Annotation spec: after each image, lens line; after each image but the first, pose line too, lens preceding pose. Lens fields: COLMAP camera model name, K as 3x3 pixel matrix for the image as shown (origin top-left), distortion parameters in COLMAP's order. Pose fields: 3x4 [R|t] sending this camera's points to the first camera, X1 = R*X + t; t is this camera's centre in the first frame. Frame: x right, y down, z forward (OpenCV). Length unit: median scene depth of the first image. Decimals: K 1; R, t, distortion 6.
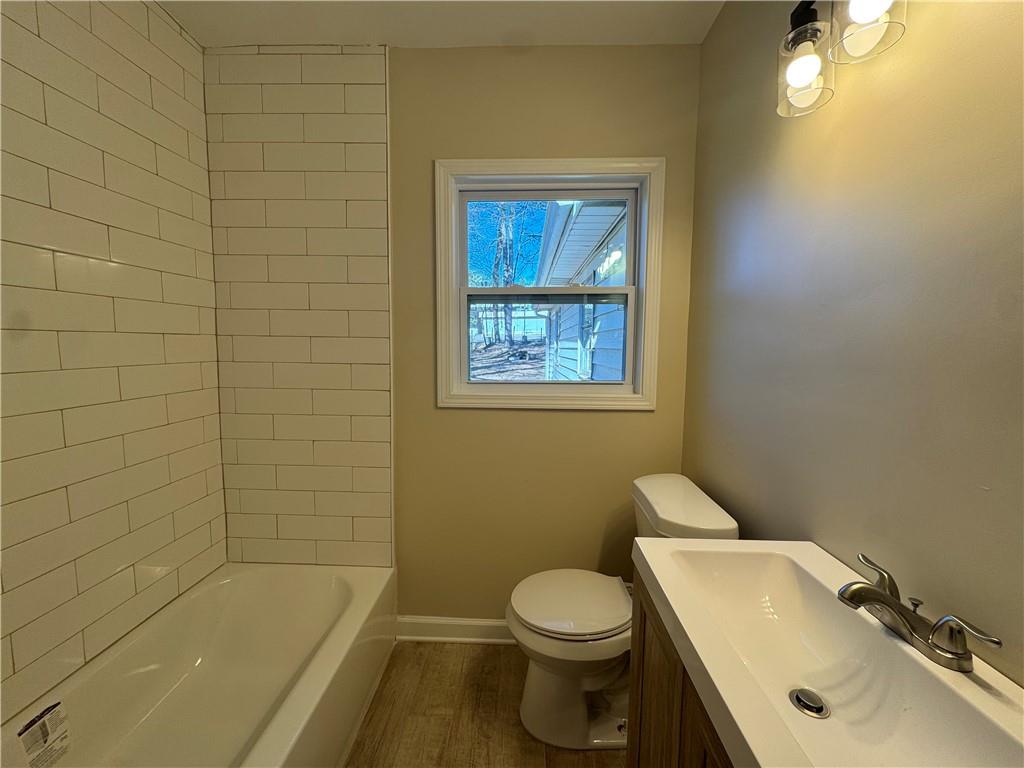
lens RADIAL K [[407.2, 0, 512.7], [0, 407.2, 380.8], [0, 0, 1]] dist [-0.003410, 0.000092]
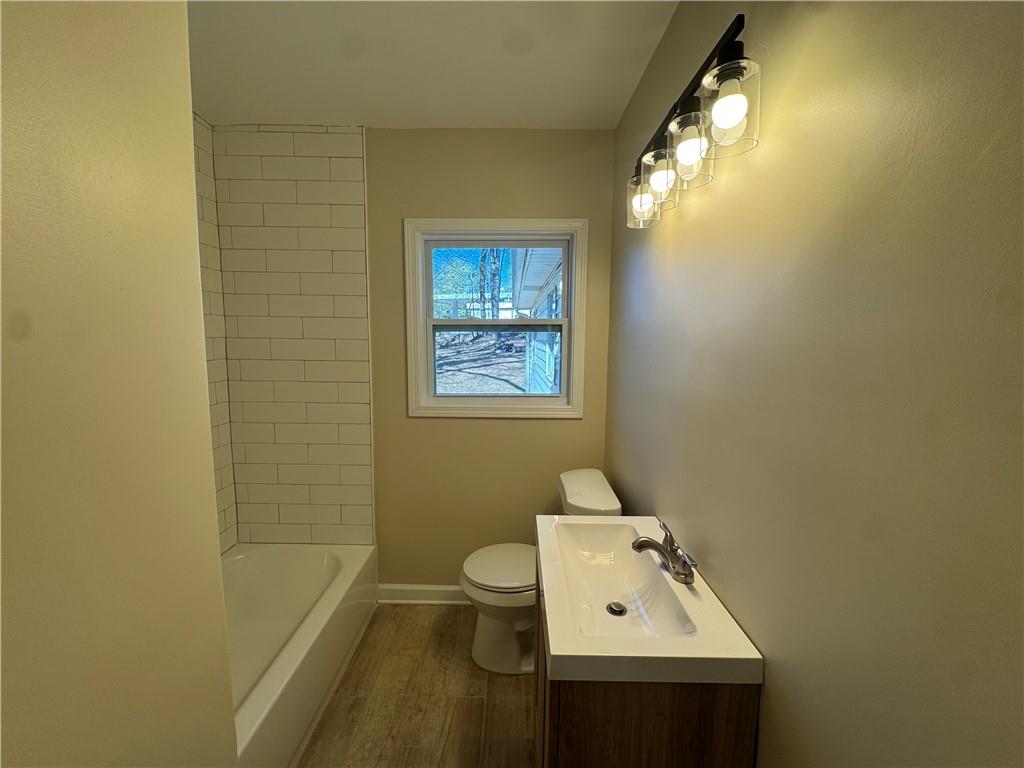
lens RADIAL K [[407.2, 0, 512.2], [0, 407.2, 381.4], [0, 0, 1]] dist [-0.003410, 0.000092]
pose [[0.999651, -0.003286, 0.026200, 0.101235], [0.002657, 0.999708, 0.023999, -0.073346], [-0.026271, -0.023921, 0.999369, -0.252823]]
